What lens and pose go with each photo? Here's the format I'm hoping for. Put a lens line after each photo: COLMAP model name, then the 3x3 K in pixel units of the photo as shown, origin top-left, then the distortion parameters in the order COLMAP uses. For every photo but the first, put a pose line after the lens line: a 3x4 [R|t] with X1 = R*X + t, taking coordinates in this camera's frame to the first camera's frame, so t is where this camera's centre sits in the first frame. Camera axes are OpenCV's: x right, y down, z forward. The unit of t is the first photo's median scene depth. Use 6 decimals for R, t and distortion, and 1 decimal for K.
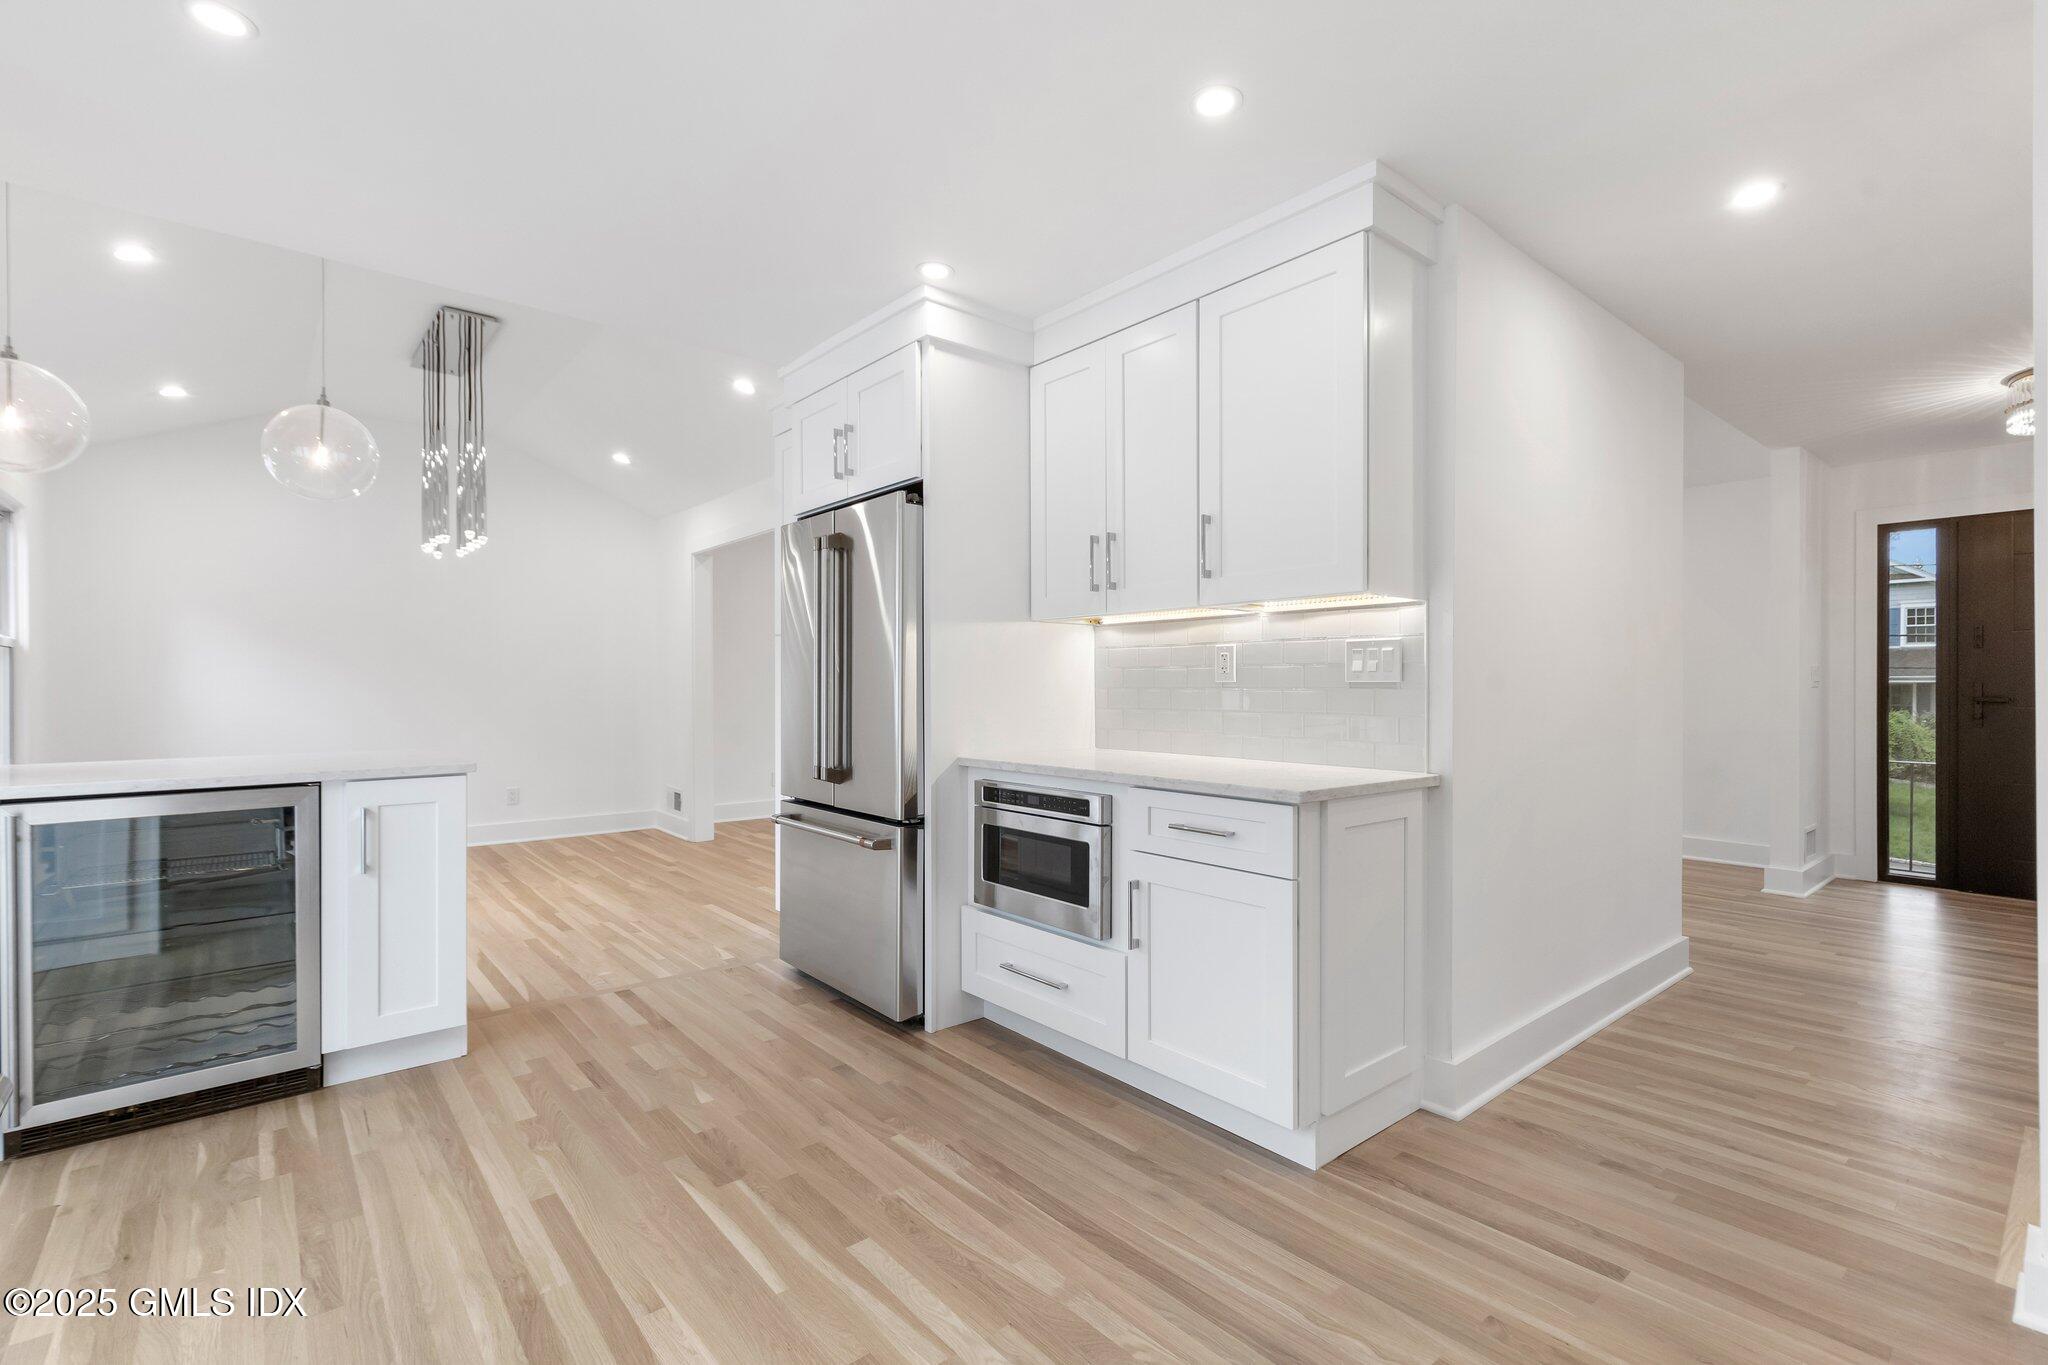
lens RADIAL K [[938.6, 0, 1020.4], [0, 938.6, 687.9], [0, 0, 1]] dist [0.000068, -0.000031]
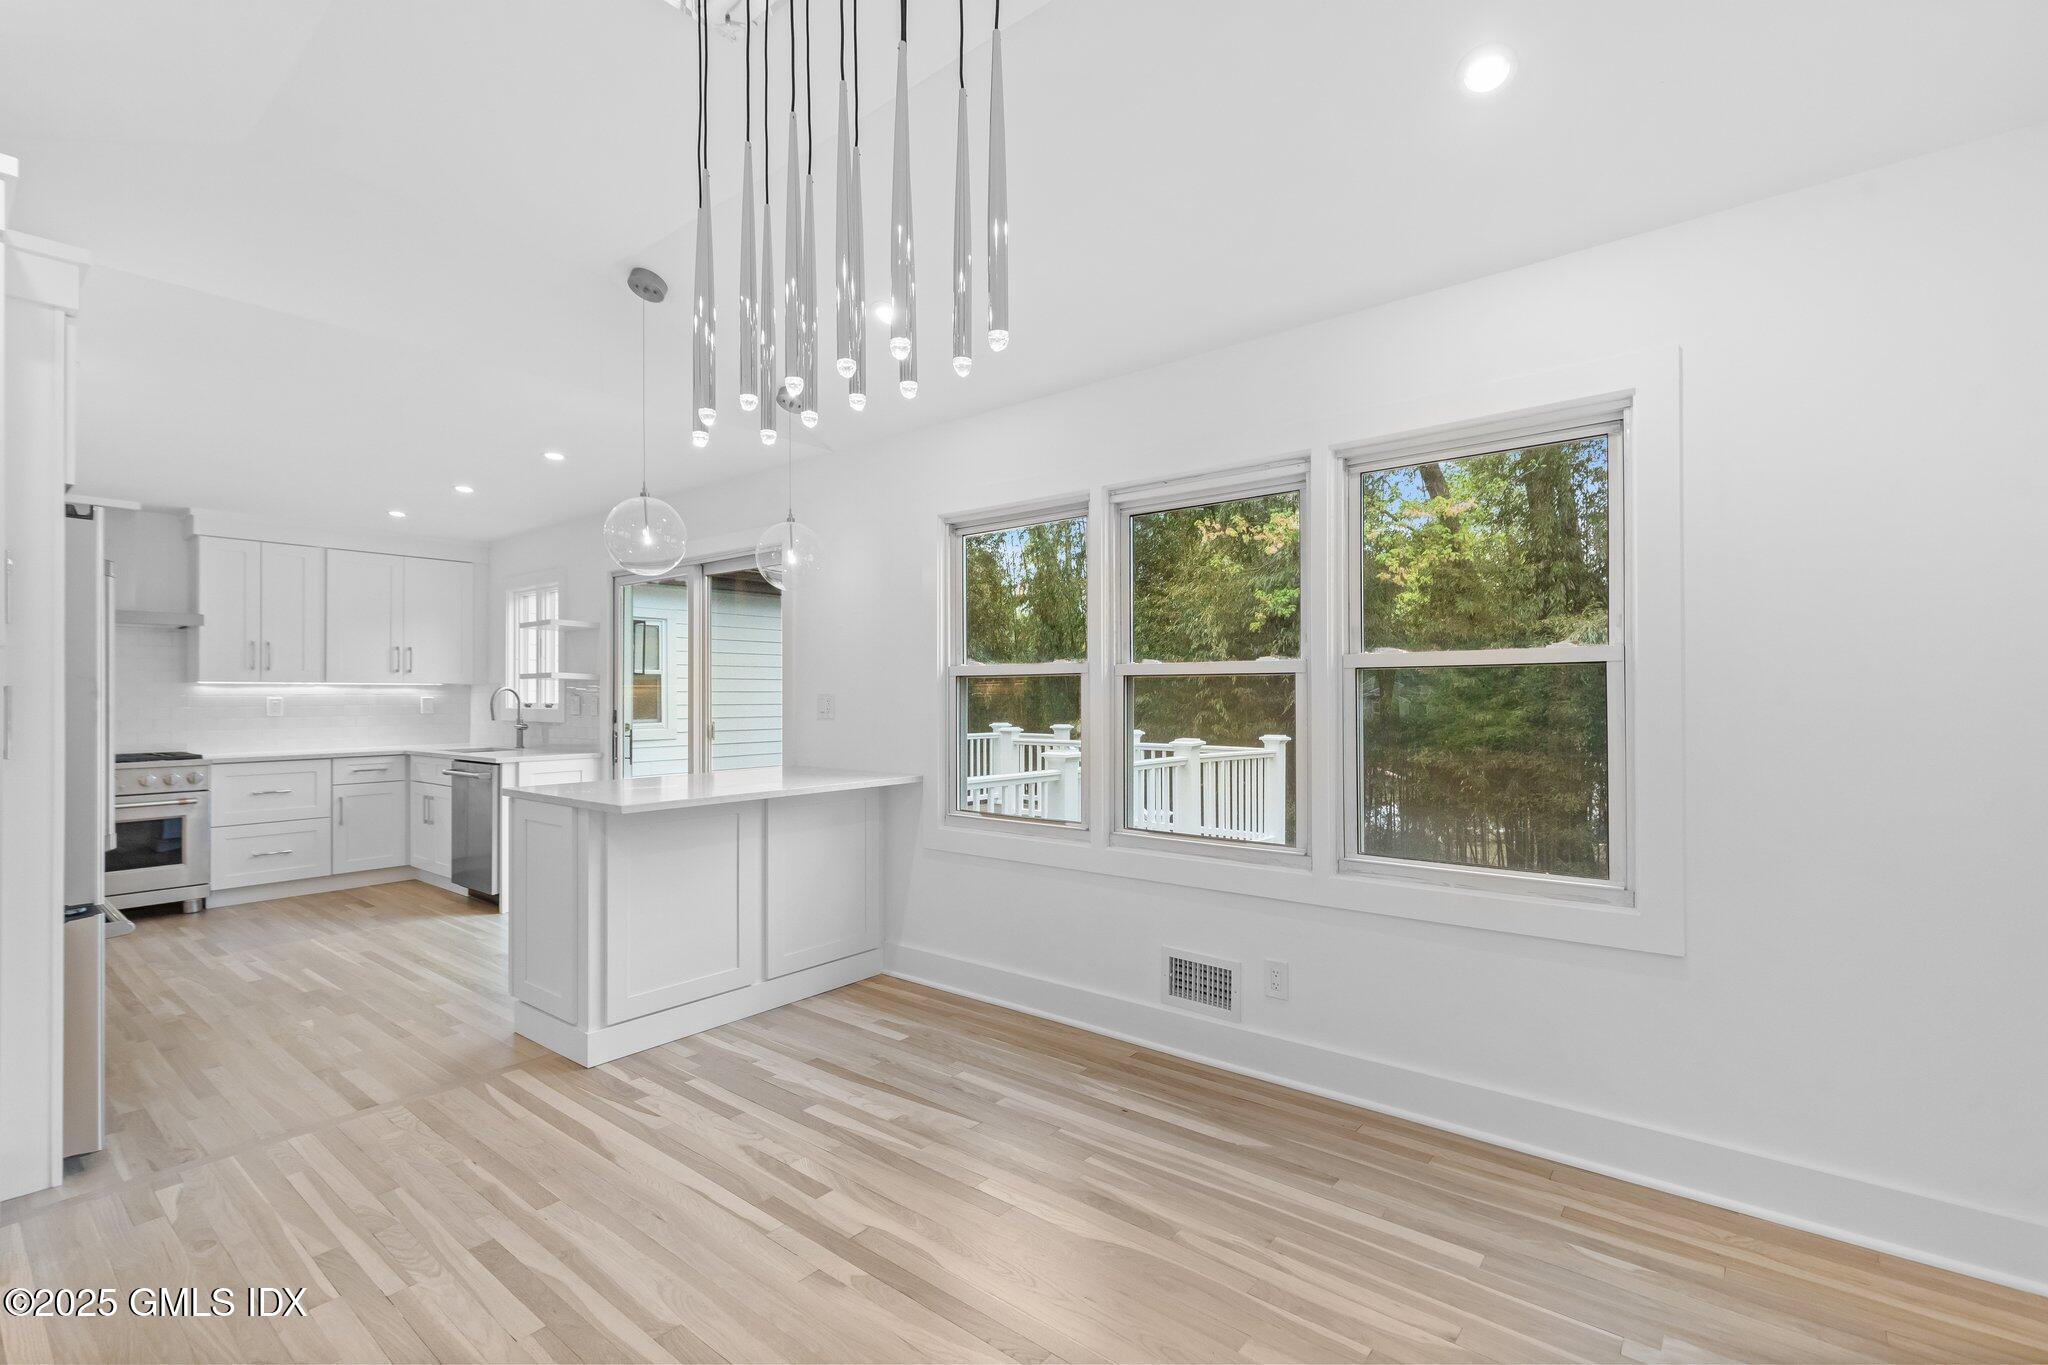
lens RADIAL K [[929.0, 0, 1011.9], [0, 929.0, 688.1], [0, 0, 1]] dist [0.010545, -0.000011]
pose [[-0.982991, 0.005975, -0.183555, -1.166709], [0.006850, 0.999968, -0.004135, -0.053075], [0.183524, -0.005322, -0.983001, 2.683046]]
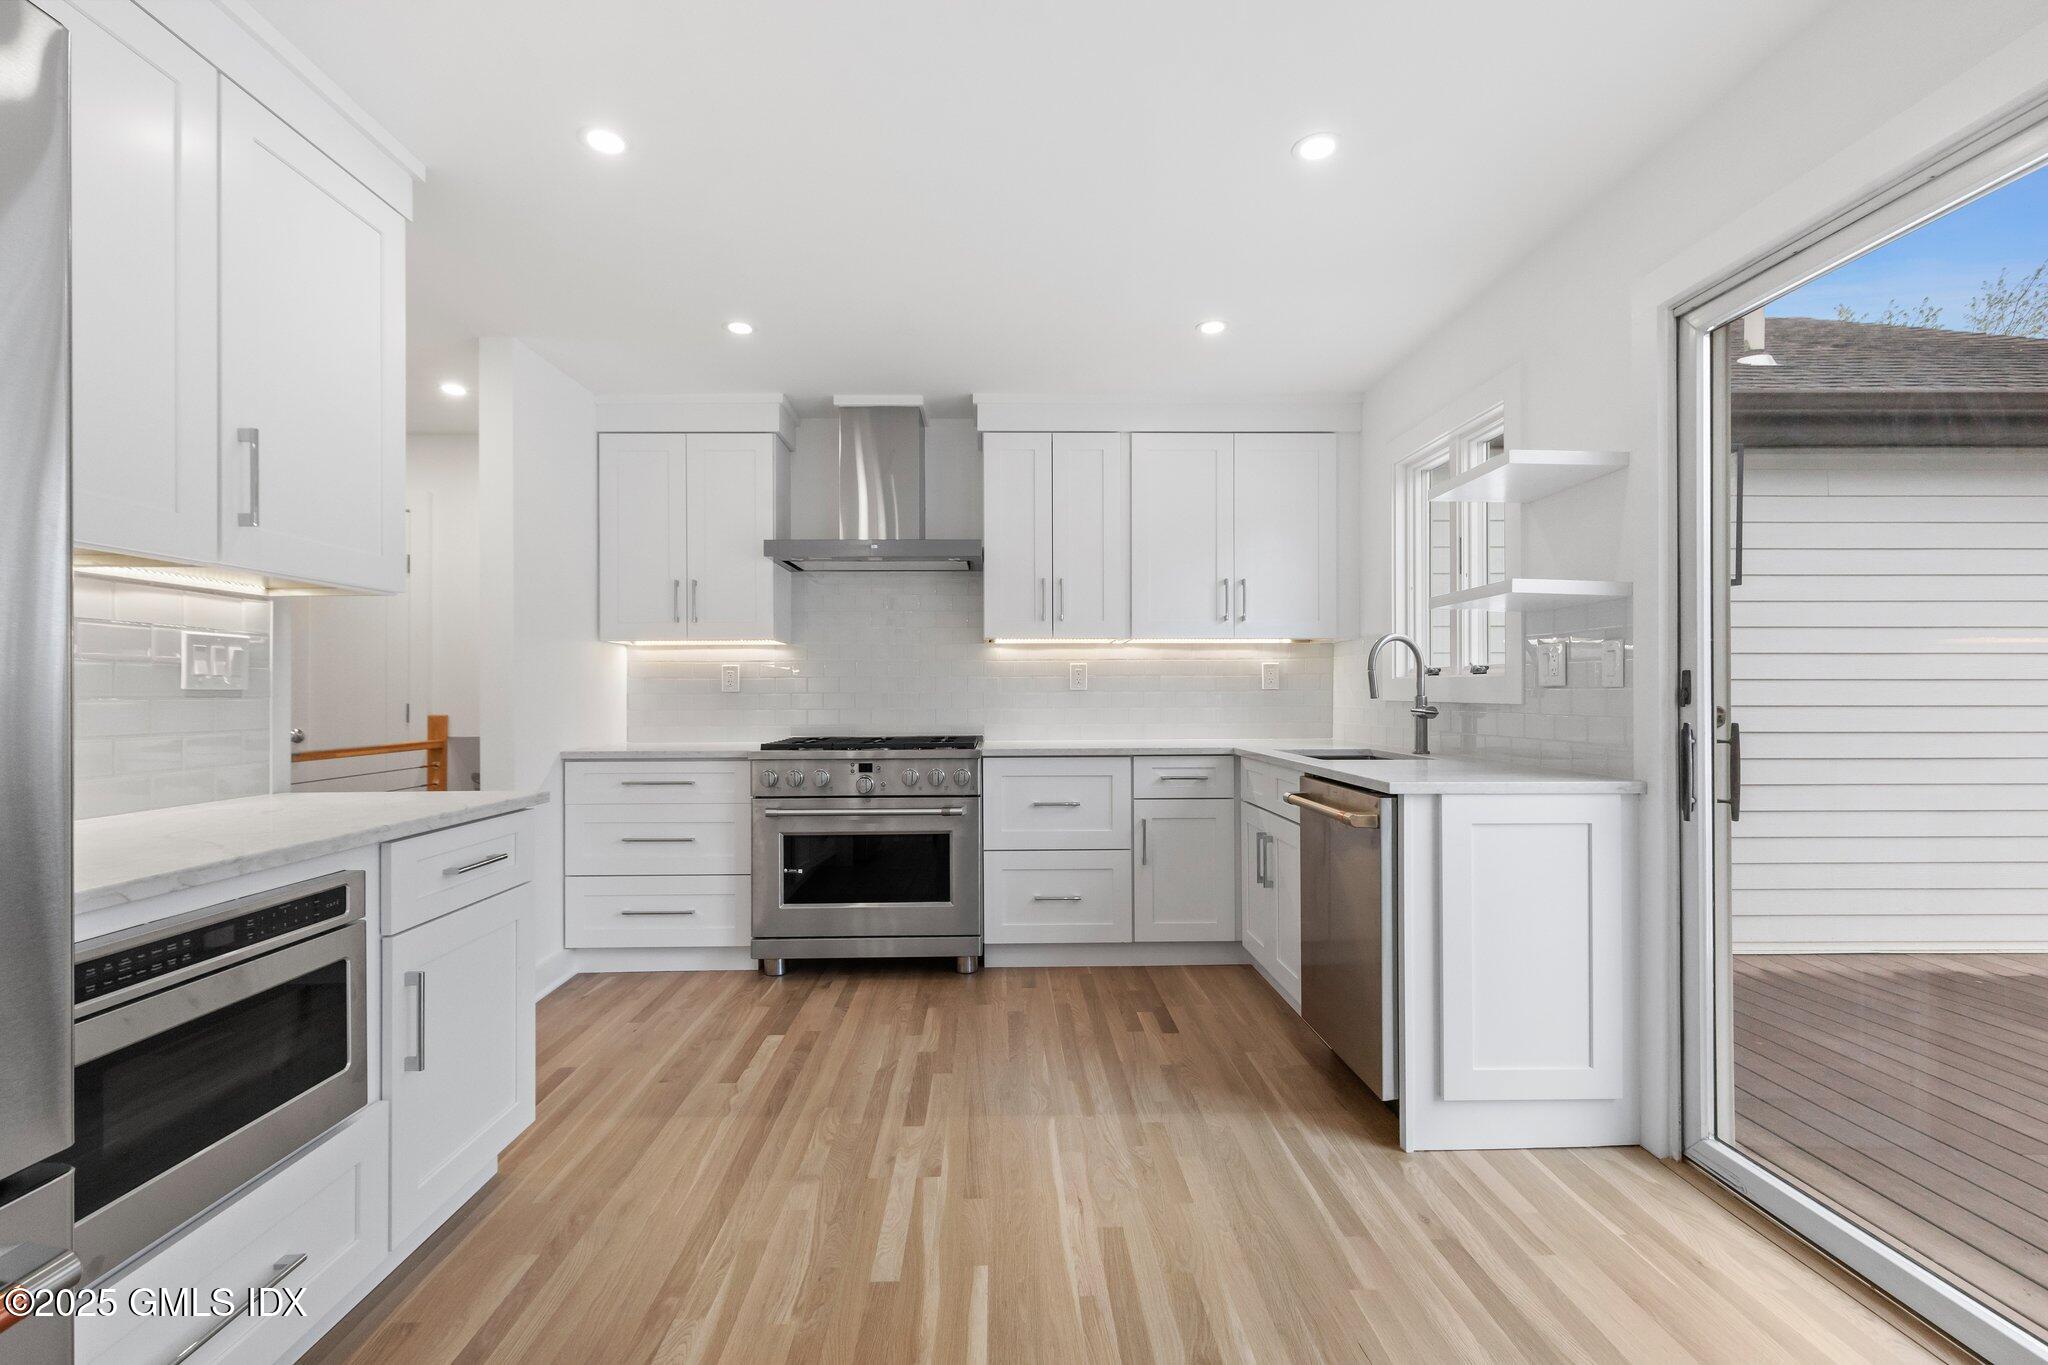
lens RADIAL K [[929.0, 0, 1011.9], [0, 929.0, 688.1], [0, 0, 1]] dist [0.010545, -0.000011]
pose [[-0.782052, 0.008613, 0.623153, -0.661885], [0.008223, 0.999960, -0.003502, 0.000731], [-0.623158, 0.002385, -0.782092, 1.268761]]
